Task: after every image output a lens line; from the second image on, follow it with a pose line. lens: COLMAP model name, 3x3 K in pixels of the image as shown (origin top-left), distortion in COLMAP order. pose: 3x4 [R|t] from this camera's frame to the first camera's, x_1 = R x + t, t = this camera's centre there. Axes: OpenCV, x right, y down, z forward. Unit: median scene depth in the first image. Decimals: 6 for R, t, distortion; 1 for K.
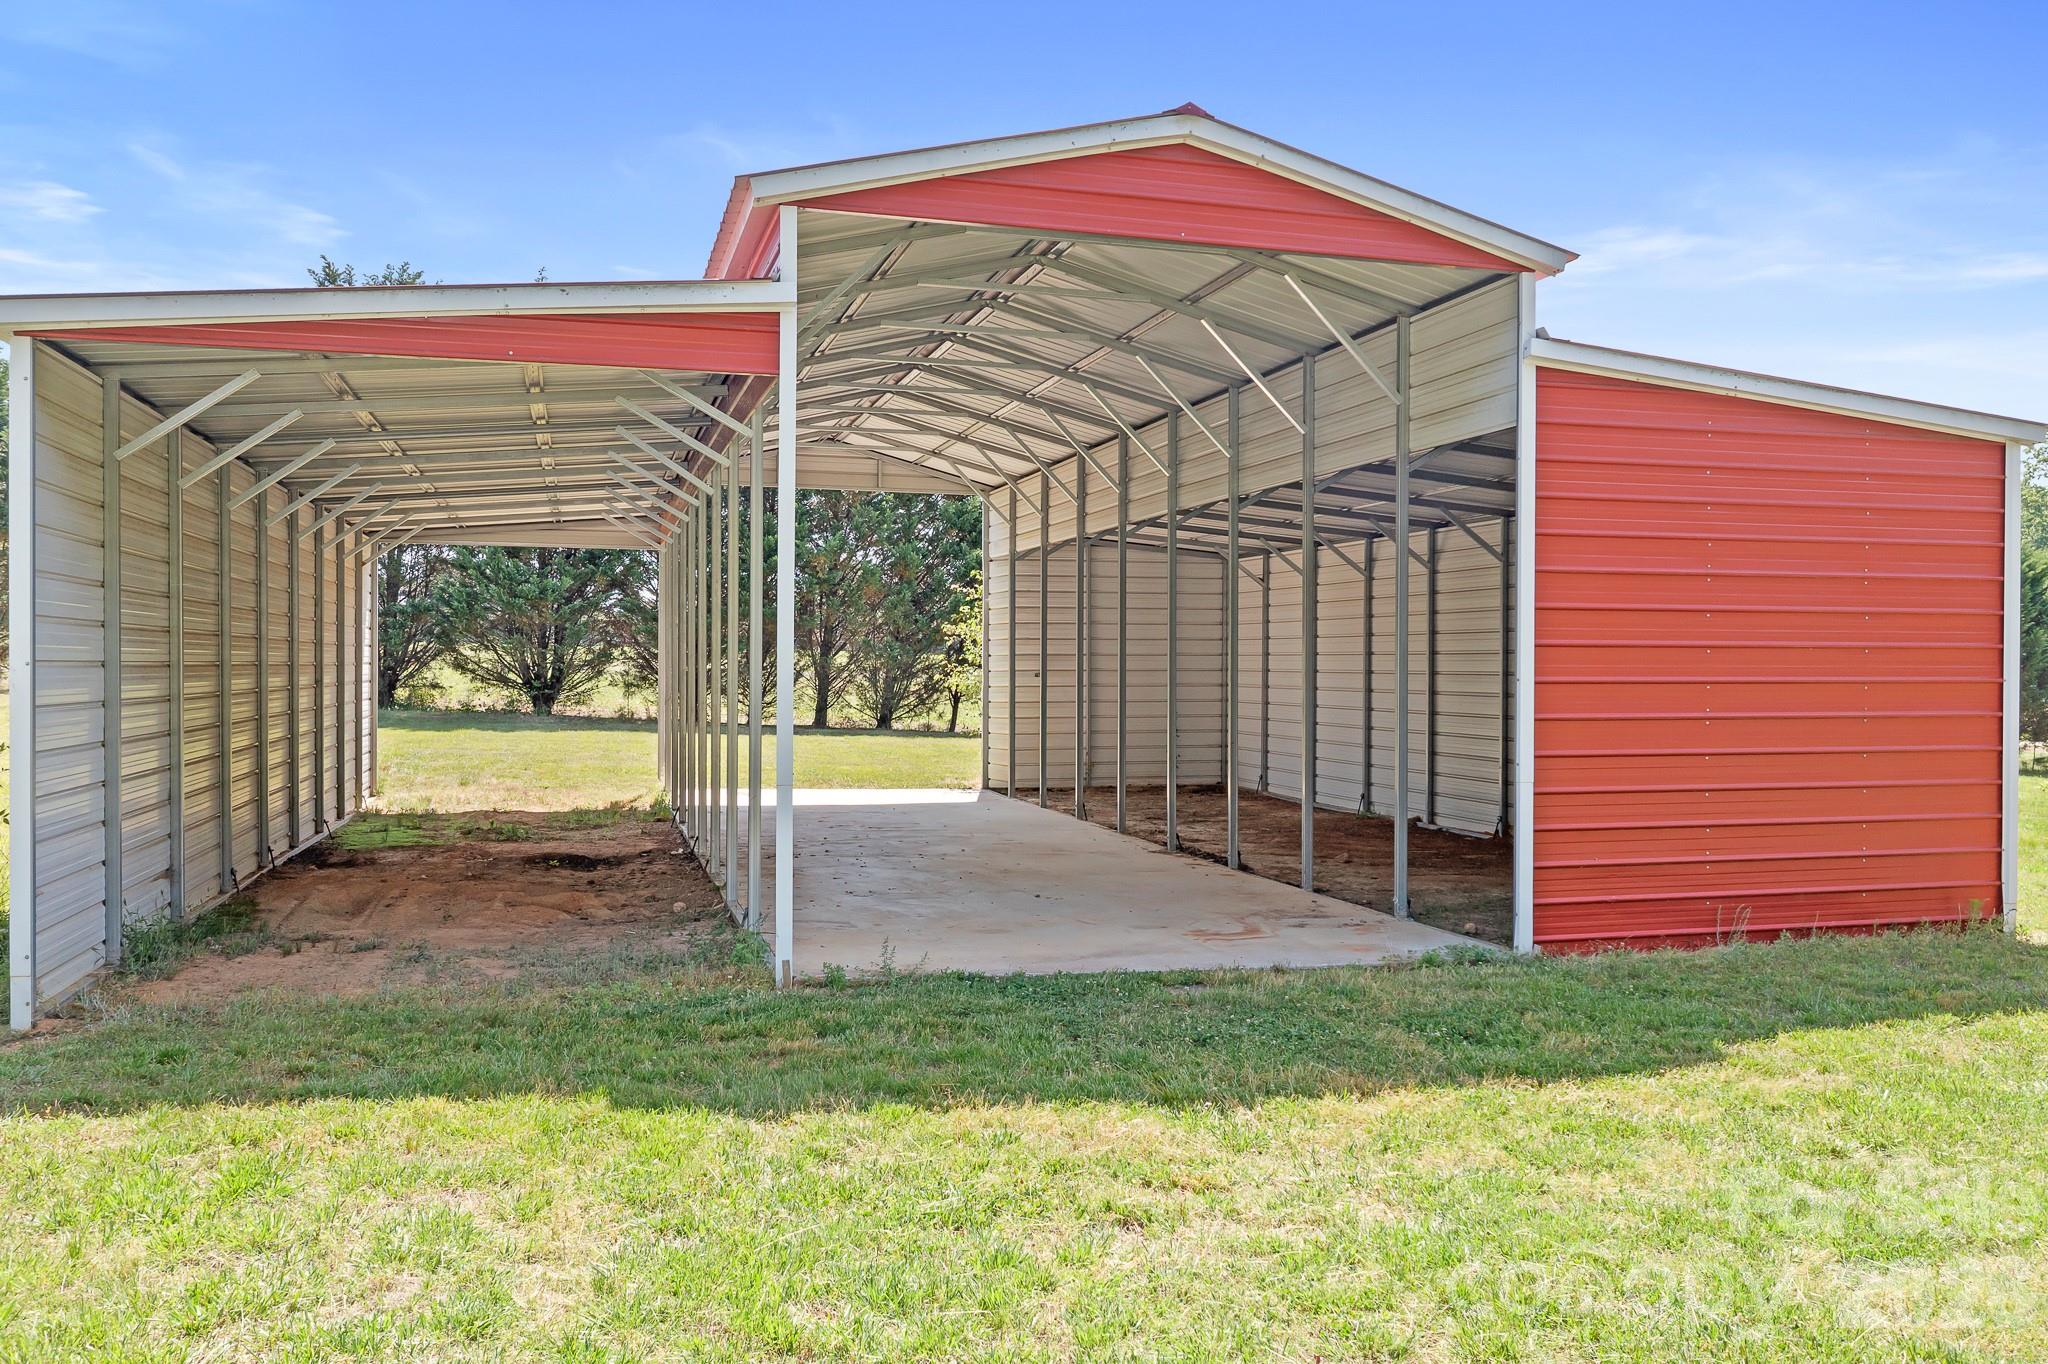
lens RADIAL K [[1620.9, 0, 1018.5], [0, 1620.9, 678.8], [0, 0, 1]] dist [-0.003640, -0.002594]
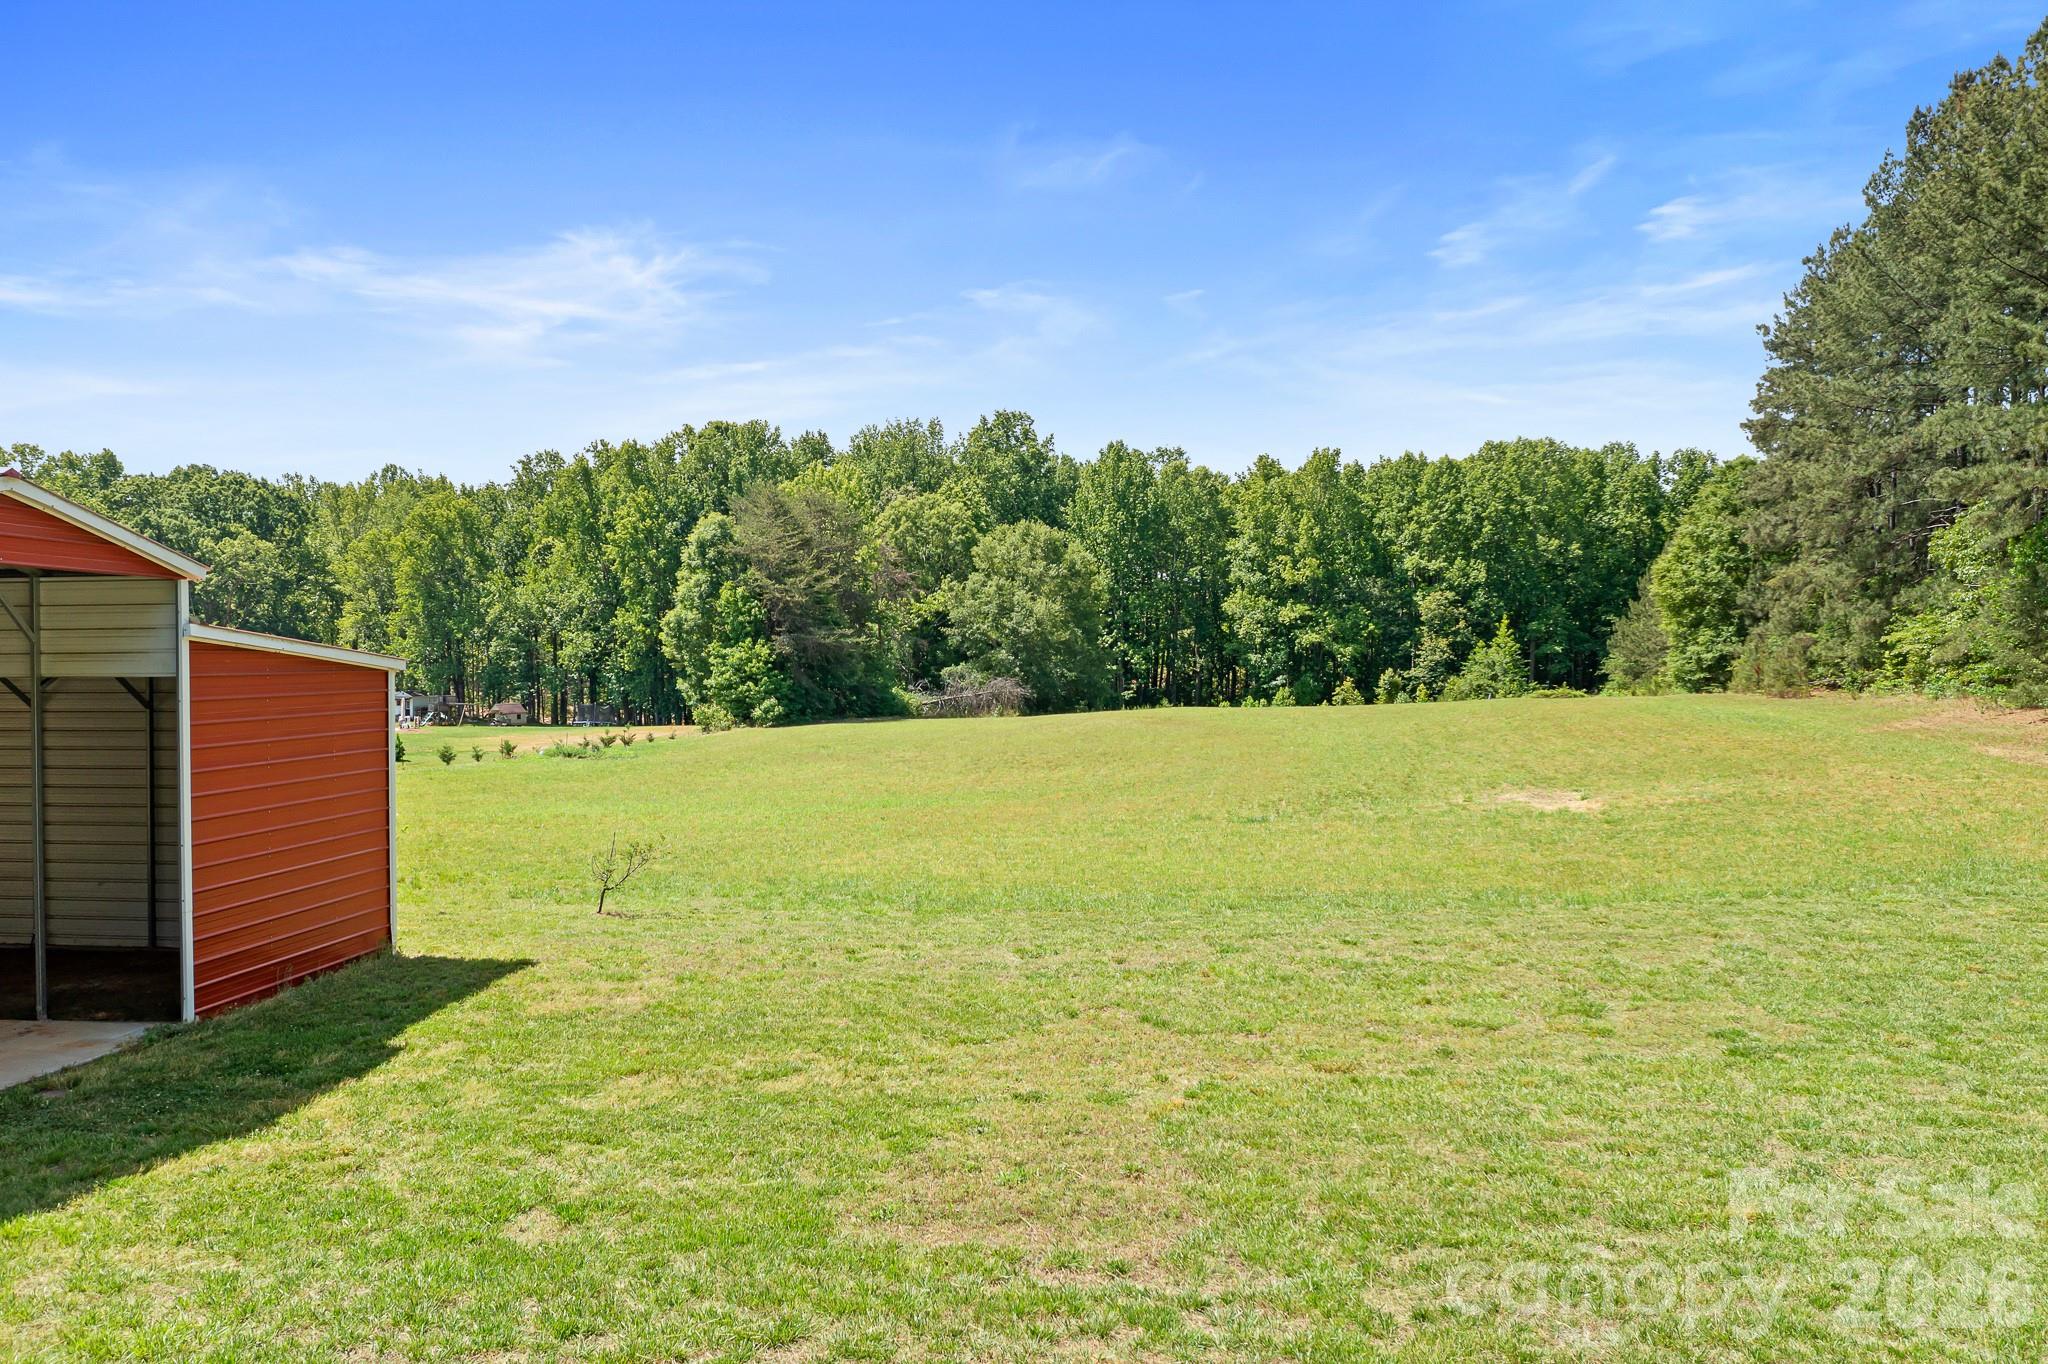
lens RADIAL K [[1633.5, 0, 1006.8], [0, 1633.5, 692.2], [0, 0, 1]] dist [-0.006343, 0.007406]
pose [[0.390657, -0.028448, 0.920097, -0.788607], [0.021745, 0.999529, 0.021671, -0.157653], [-0.920279, 0.011542, 0.391092, -0.309208]]
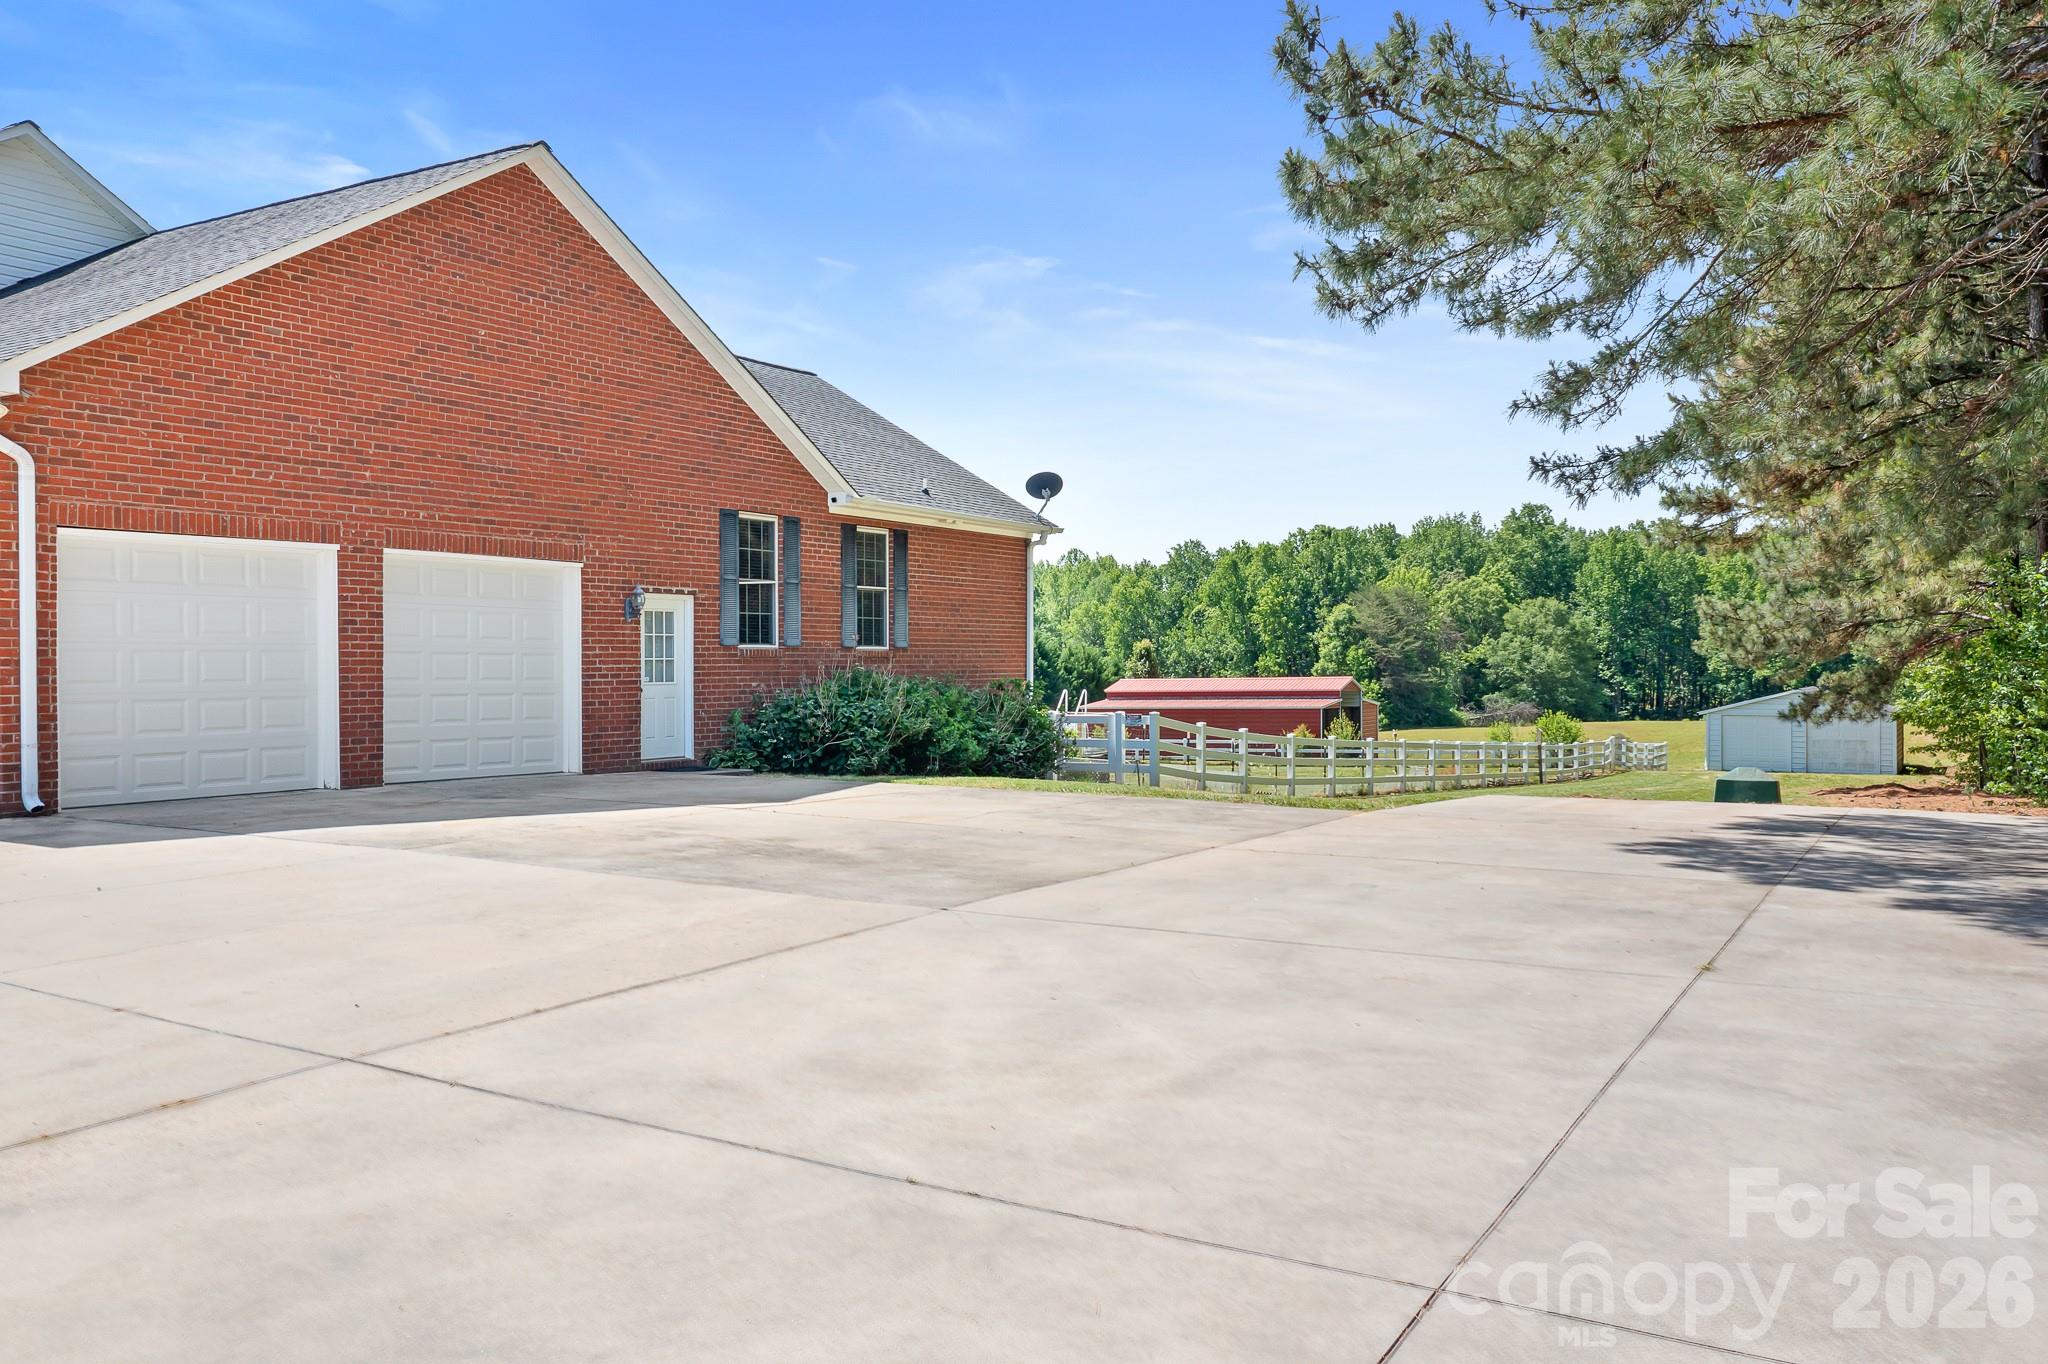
lens RADIAL K [[1620.9, 0, 1018.5], [0, 1620.9, 678.8], [0, 0, 1]] dist [-0.003640, -0.002594]
pose [[0.656865, -0.010707, 0.753933, -1.679308], [0.023435, 0.999706, -0.006220, -0.175291], [-0.753644, 0.021754, 0.656922, -0.719897]]
